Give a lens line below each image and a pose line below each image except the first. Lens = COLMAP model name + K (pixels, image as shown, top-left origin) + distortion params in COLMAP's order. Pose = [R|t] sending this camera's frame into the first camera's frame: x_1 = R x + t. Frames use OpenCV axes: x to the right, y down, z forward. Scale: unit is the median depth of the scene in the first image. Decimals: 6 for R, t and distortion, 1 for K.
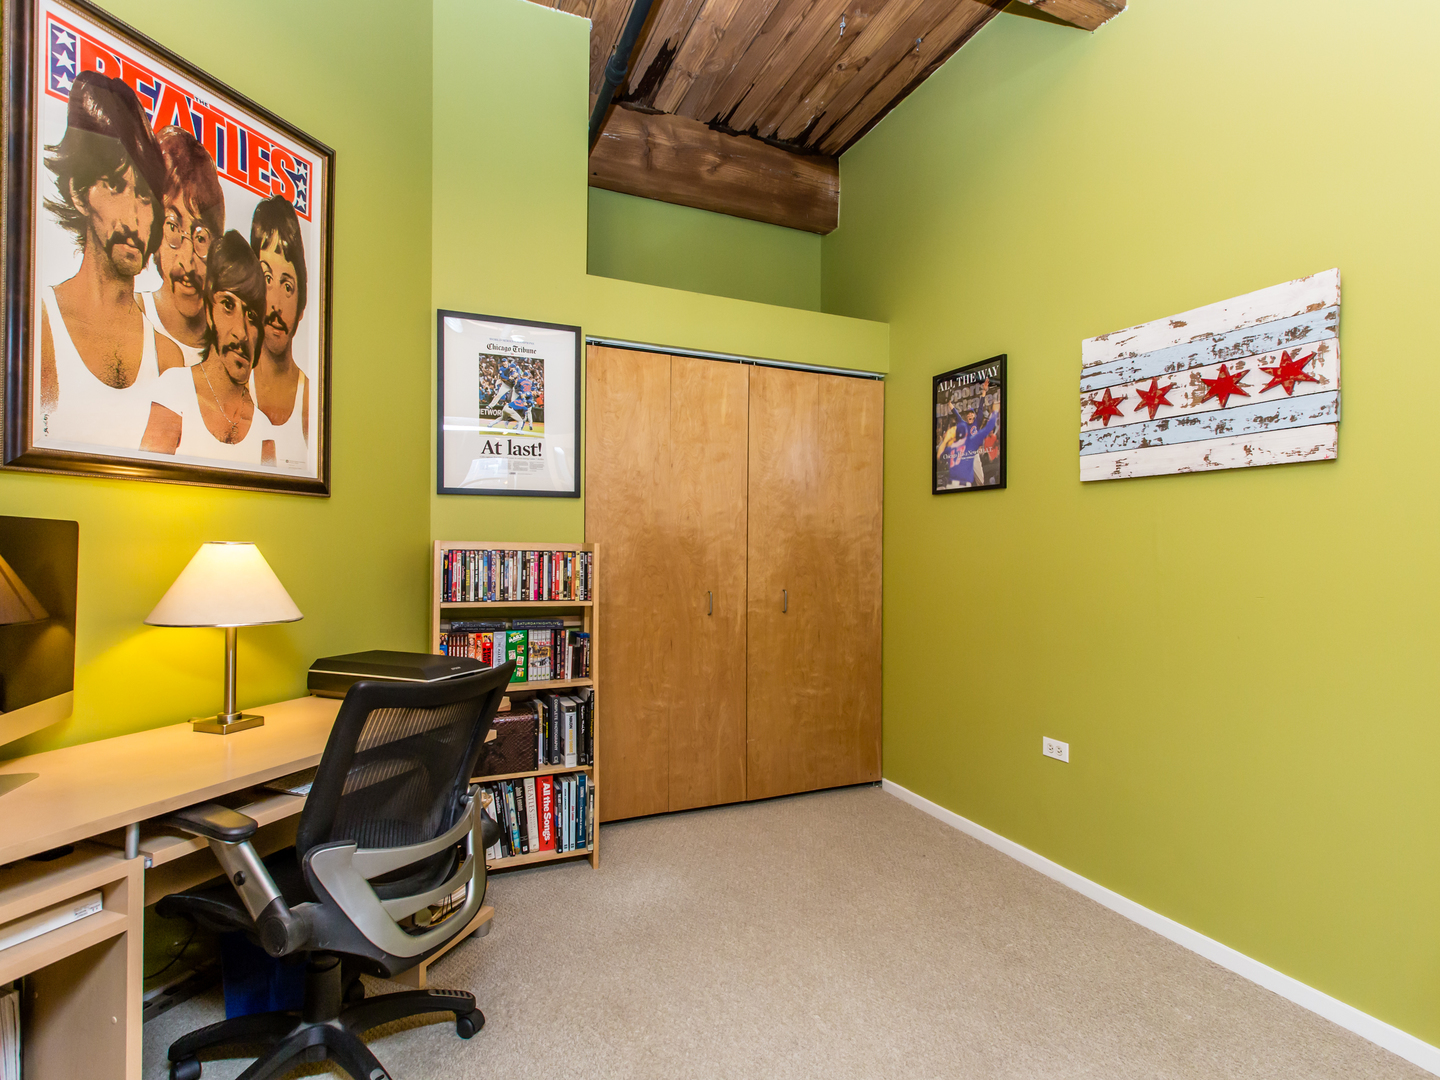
lens RADIAL K [[733.7, 0, 721.3], [0, 733.7, 540.6], [0, 0, 1]] dist [0.006021, -0.001364]
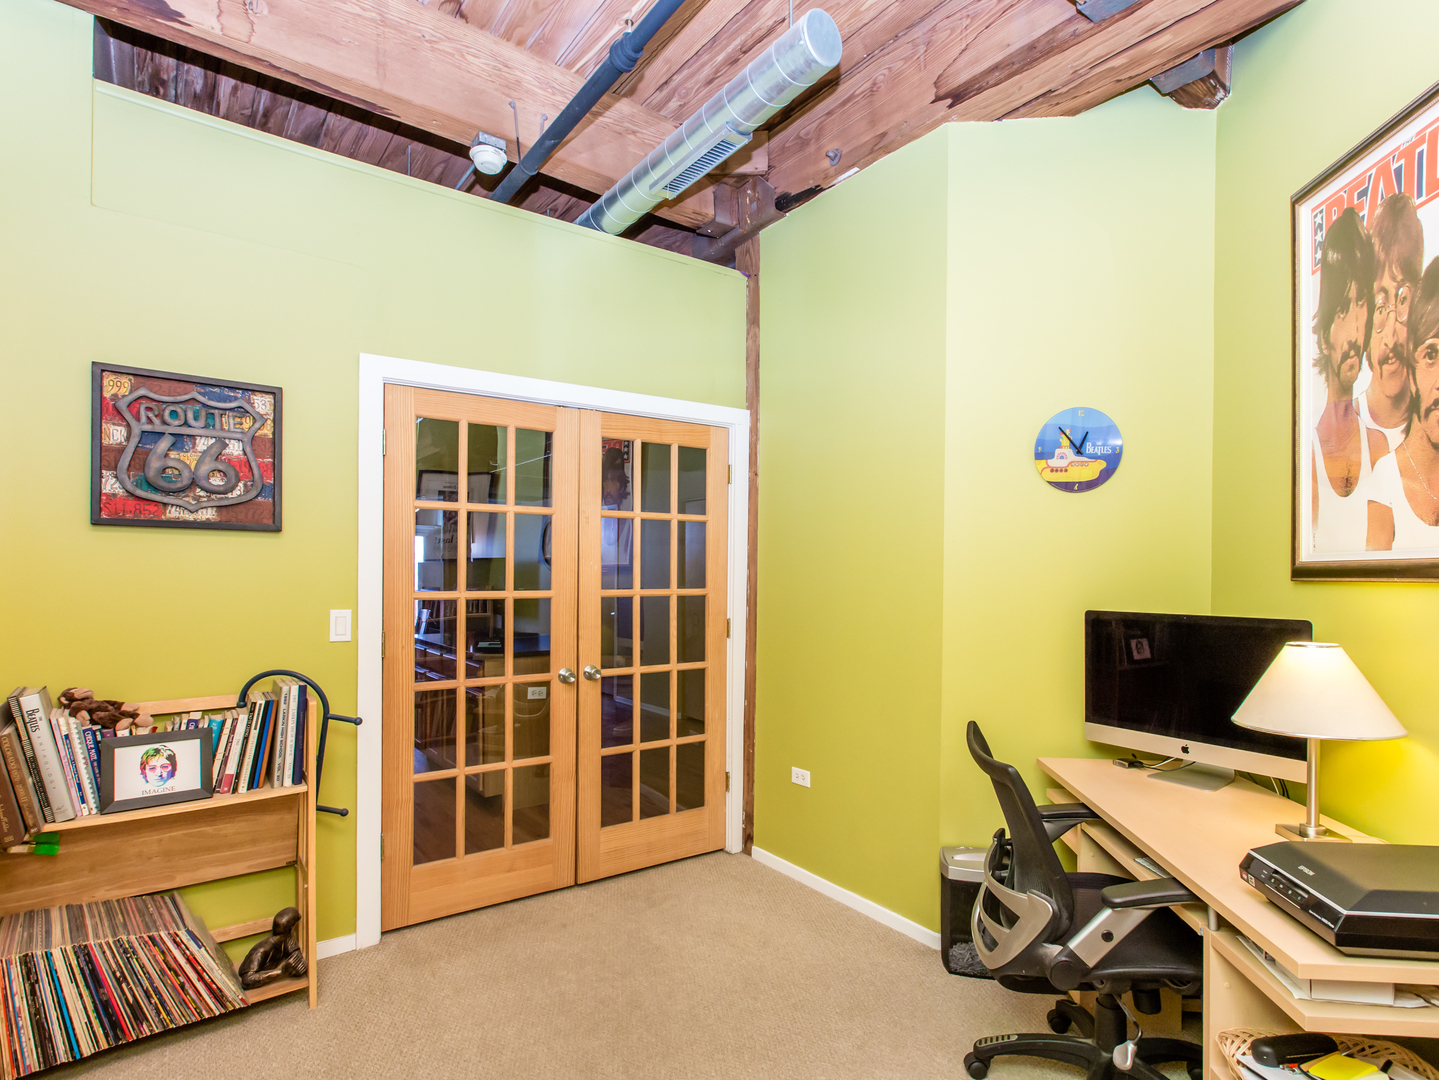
lens RADIAL K [[733.2, 0, 716.2], [0, 733.2, 540.4], [0, 0, 1]] dist [0.006021, -0.001364]
pose [[-0.971526, -0.033179, -0.234600, 0.295914], [-0.018775, 0.997814, -0.063367, -0.054289], [0.236190, -0.057159, -0.970024, 1.690878]]
